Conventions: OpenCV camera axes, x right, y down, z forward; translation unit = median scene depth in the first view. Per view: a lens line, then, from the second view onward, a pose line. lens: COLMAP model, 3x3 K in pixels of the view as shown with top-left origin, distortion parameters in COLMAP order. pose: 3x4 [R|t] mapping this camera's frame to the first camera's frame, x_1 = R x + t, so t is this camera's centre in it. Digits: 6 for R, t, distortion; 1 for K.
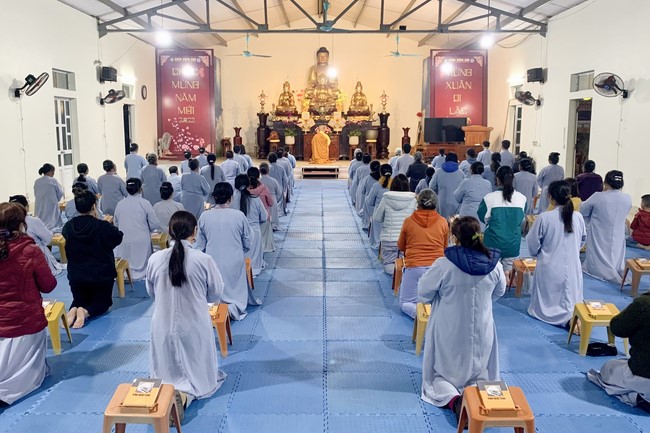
lens RADIAL K [[565.6, 0, 326.6], [0, 565.6, 224.6], [0, 0, 1]] dist [0.071729, -0.083322]
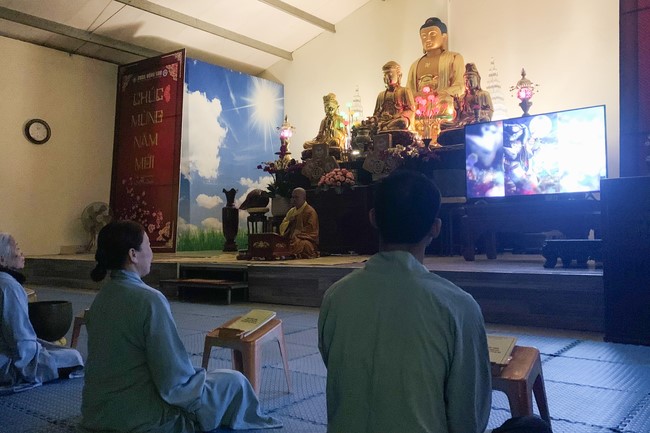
lens RADIAL K [[598.3, 0, 327.5], [0, 598.3, 216.3], [0, 0, 1]] dist [0.055688, 0.000000]
pose [[0.781830, -0.033295, -0.622602, 0.258935], [-0.089966, 0.982099, -0.165495, -0.068134], [0.616966, 0.185402, 0.764839, 0.672313]]
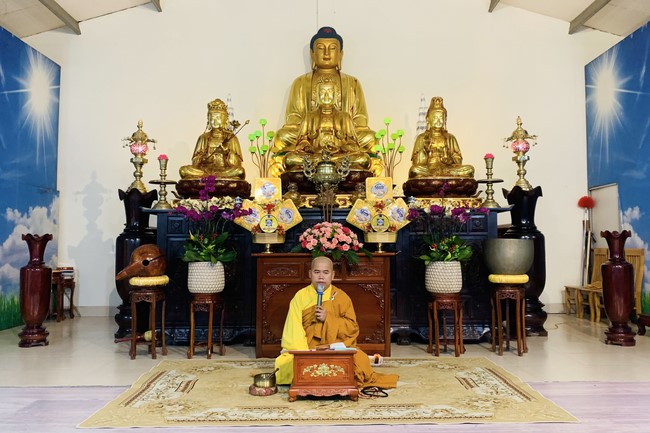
lens RADIAL K [[598.3, 0, 325.8], [0, 598.3, 195.1], [0, 0, 1]] dist [0.055688, 0.000000]
pose [[0.999956, -0.006910, -0.006300, -0.006281], [0.005092, 0.967474, -0.252920, -0.115682], [0.007843, 0.252877, 0.967467, 0.722820]]
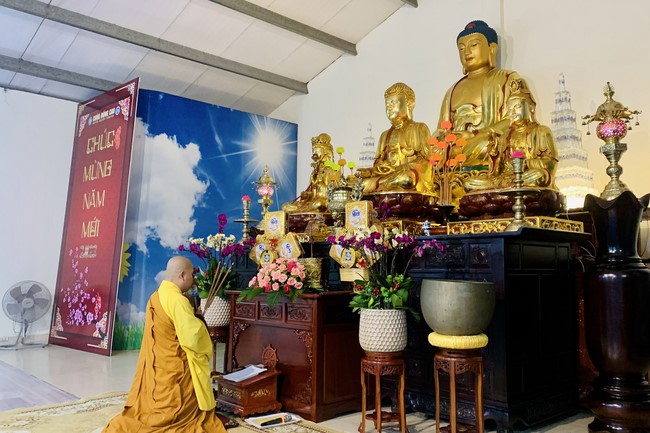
lens RADIAL K [[563.1, 0, 352.1], [0, 563.1, 229.8], [0, 0, 1]] dist [0.017682, 0.038037]
pose [[0.688842, -0.050830, -0.723127, 0.190621], [-0.125101, 0.974237, -0.187651, -0.145982], [0.714035, 0.219725, 0.664736, 0.862657]]
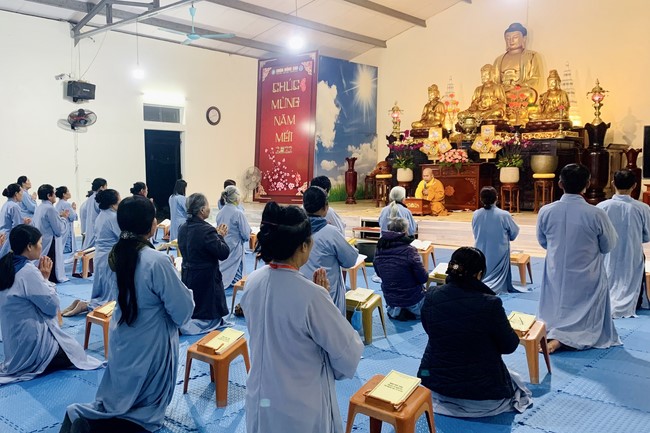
lens RADIAL K [[598.3, 0, 281.7], [0, 598.3, 214.4], [0, 0, 1]] dist [0.055688, 0.000000]
pose [[0.734511, 0.039493, -0.677447, 0.286180], [-0.102316, 0.993338, -0.053025, -0.058253], [0.670840, 0.108261, 0.733658, 0.436490]]
